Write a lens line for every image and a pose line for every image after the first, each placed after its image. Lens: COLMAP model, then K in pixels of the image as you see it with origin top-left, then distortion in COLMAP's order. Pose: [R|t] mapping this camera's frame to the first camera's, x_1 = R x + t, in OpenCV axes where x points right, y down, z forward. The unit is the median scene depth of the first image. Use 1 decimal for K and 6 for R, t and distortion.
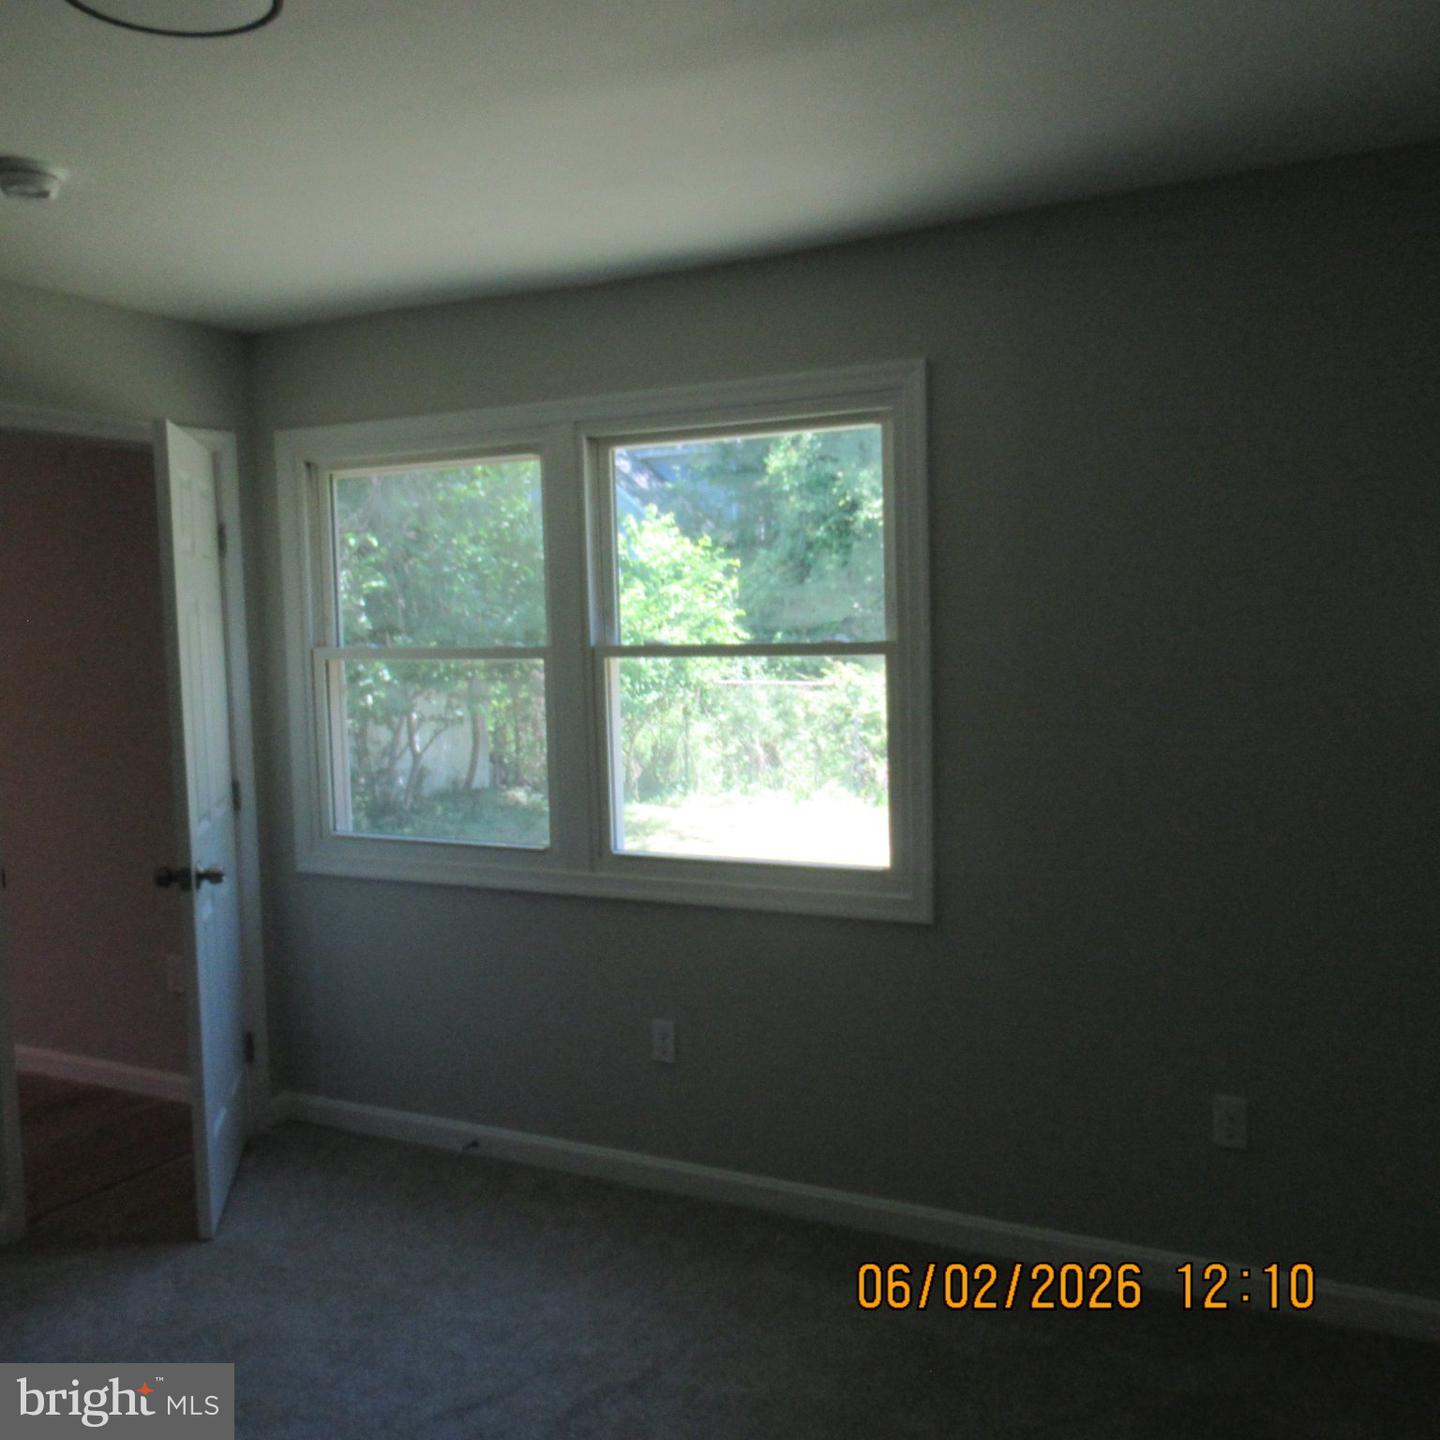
lens RADIAL K [[1432.2, 0, 718.1], [0, 1432.2, 725.3], [0, 0, 1]] dist [0.002202, -0.016911]
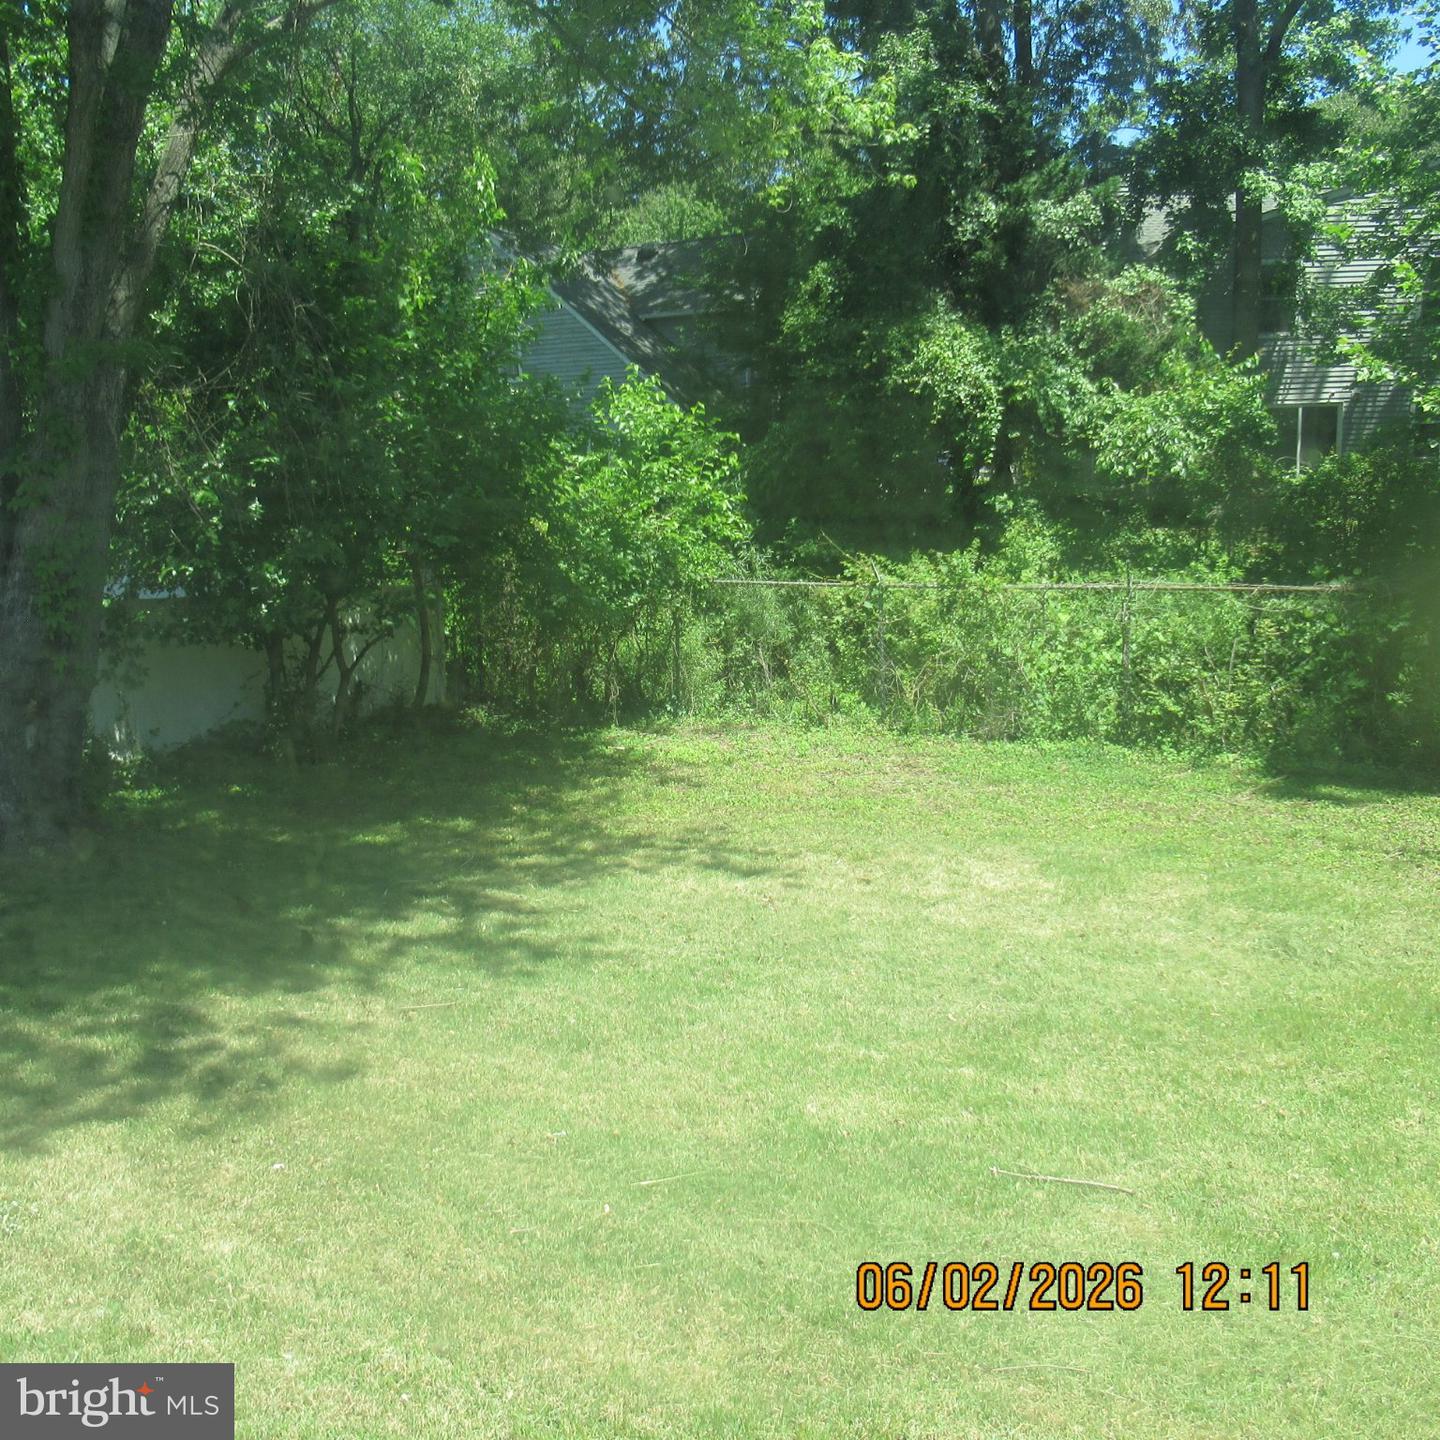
lens RADIAL K [[1432.2, 0, 718.1], [0, 1432.2, 725.3], [0, 0, 1]] dist [0.002202, -0.016911]
pose [[0.999875, 0.003984, -0.015274, 0.014704], [-0.002686, 0.996456, 0.084067, -0.016437], [0.015555, -0.084016, 0.996343, 0.164092]]
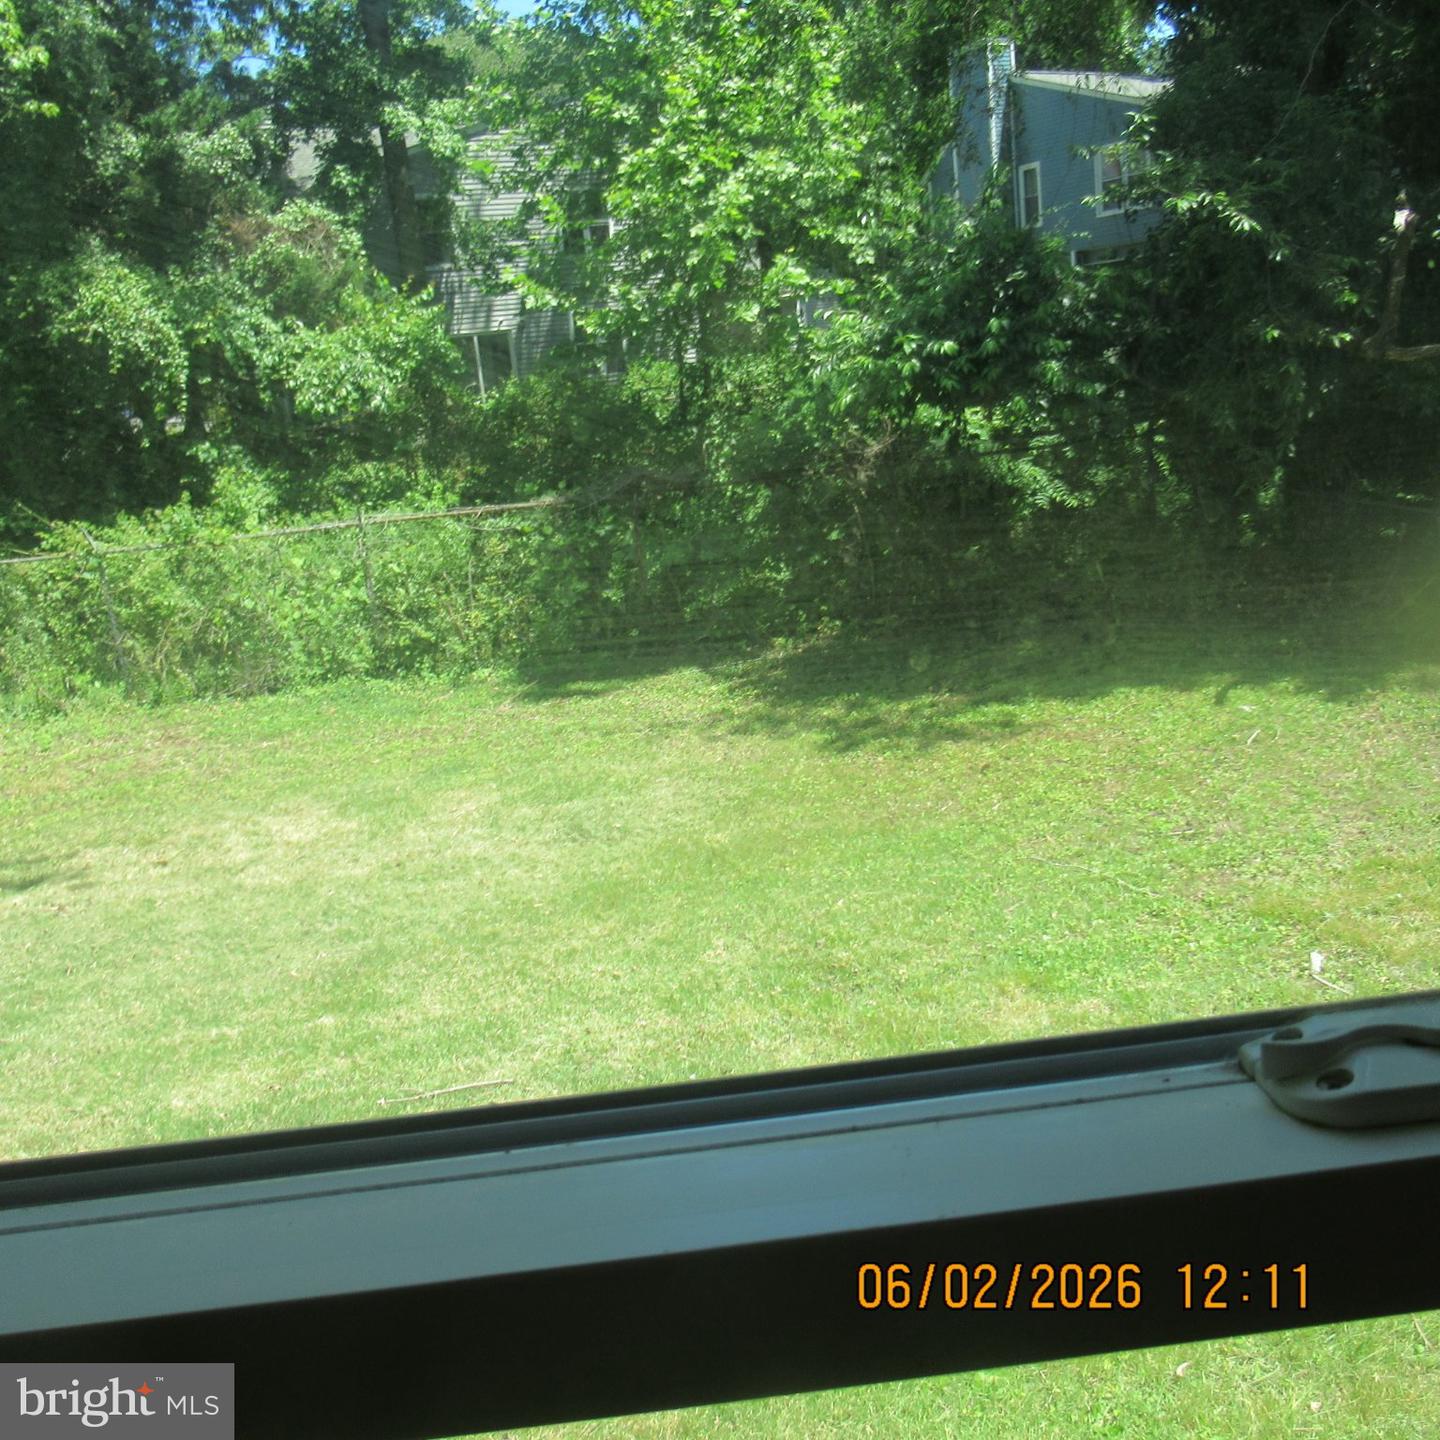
lens RADIAL K [[1432.2, 0, 718.1], [0, 1432.2, 725.3], [0, 0, 1]] dist [0.002202, -0.016911]
pose [[0.860128, -0.181825, 0.476570, 0.000070], [0.120633, 0.980316, 0.156298, -0.016895], [-0.495608, -0.076946, 0.865131, 0.161547]]
